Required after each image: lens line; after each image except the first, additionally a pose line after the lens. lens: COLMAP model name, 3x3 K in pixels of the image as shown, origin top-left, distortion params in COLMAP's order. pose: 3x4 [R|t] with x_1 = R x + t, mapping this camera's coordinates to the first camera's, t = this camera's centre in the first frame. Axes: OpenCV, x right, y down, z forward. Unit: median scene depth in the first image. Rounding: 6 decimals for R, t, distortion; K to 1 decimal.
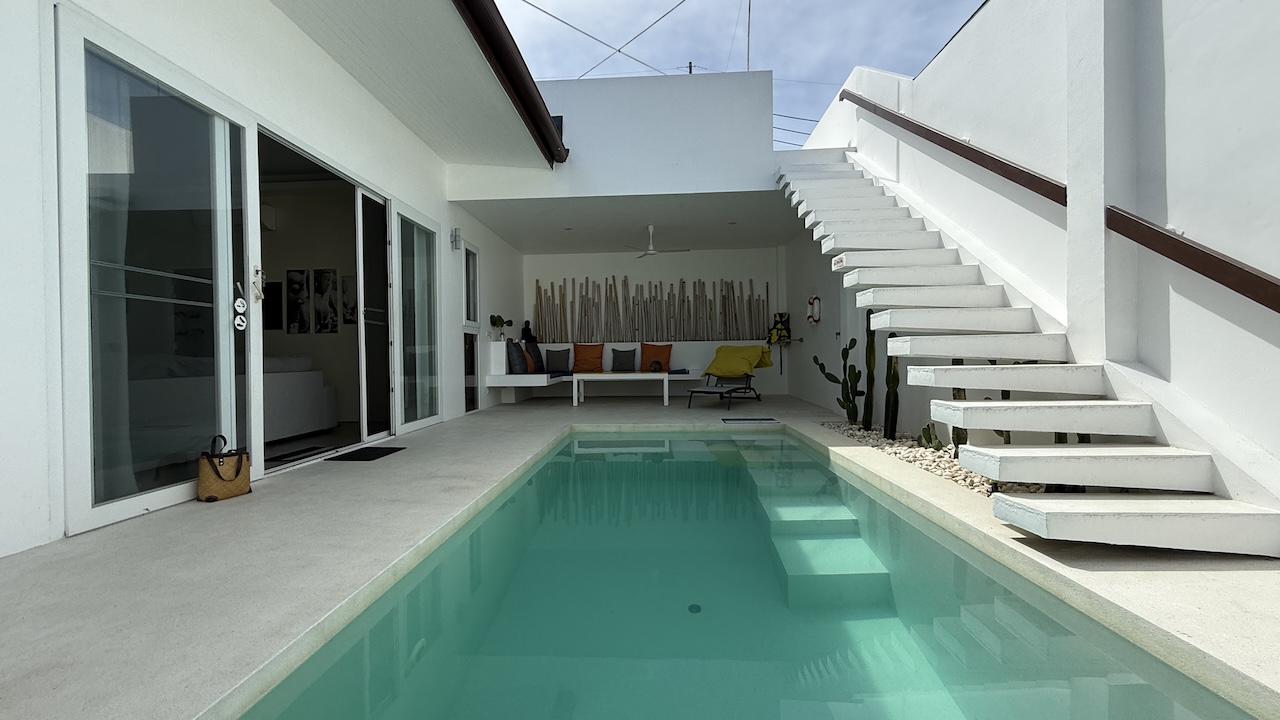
lens RADIAL K [[513.6, 0, 637.4], [0, 513.6, 358.7], [0, 0, 1]] dist [-0.000525, -0.000103]
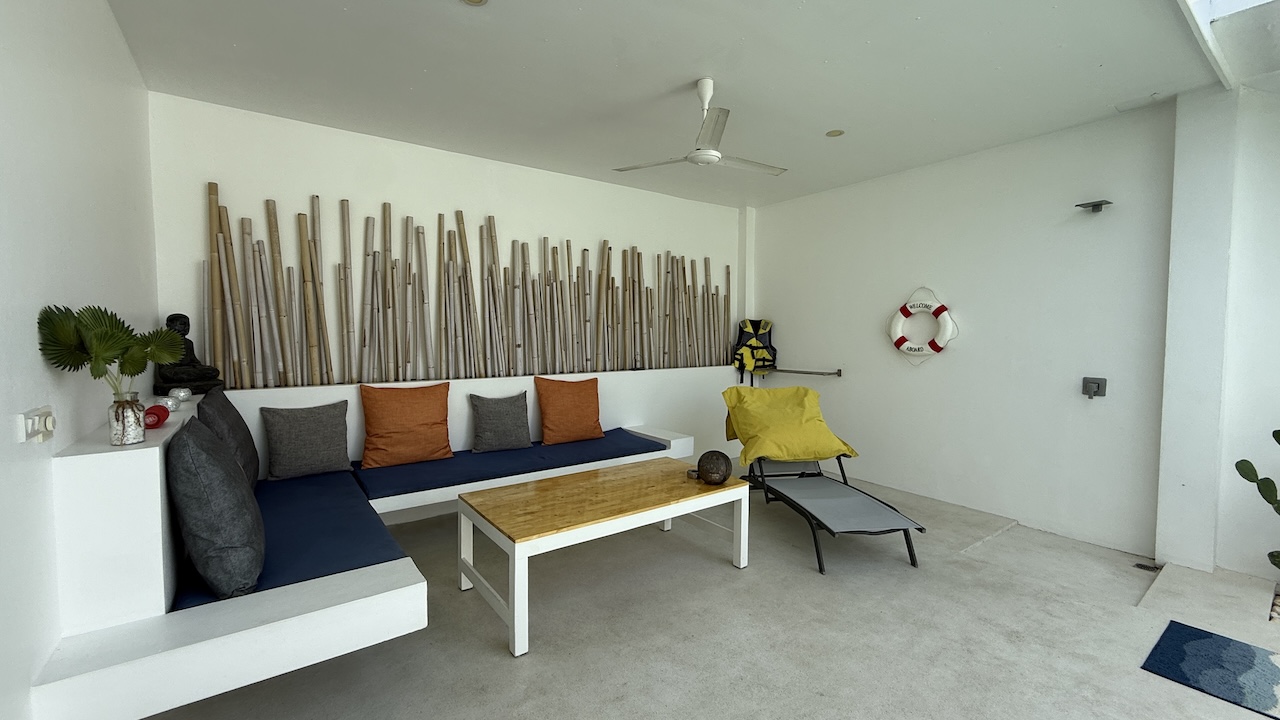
lens RADIAL K [[513.6, 0, 637.4], [0, 513.6, 358.7], [0, 0, 1]] dist [-0.000525, -0.000103]
pose [[0.781093, -0.014390, 0.624249, -0.191893], [-0.008506, 0.999396, 0.033681, -0.061070], [-0.624357, -0.031618, 0.780499, 0.598606]]
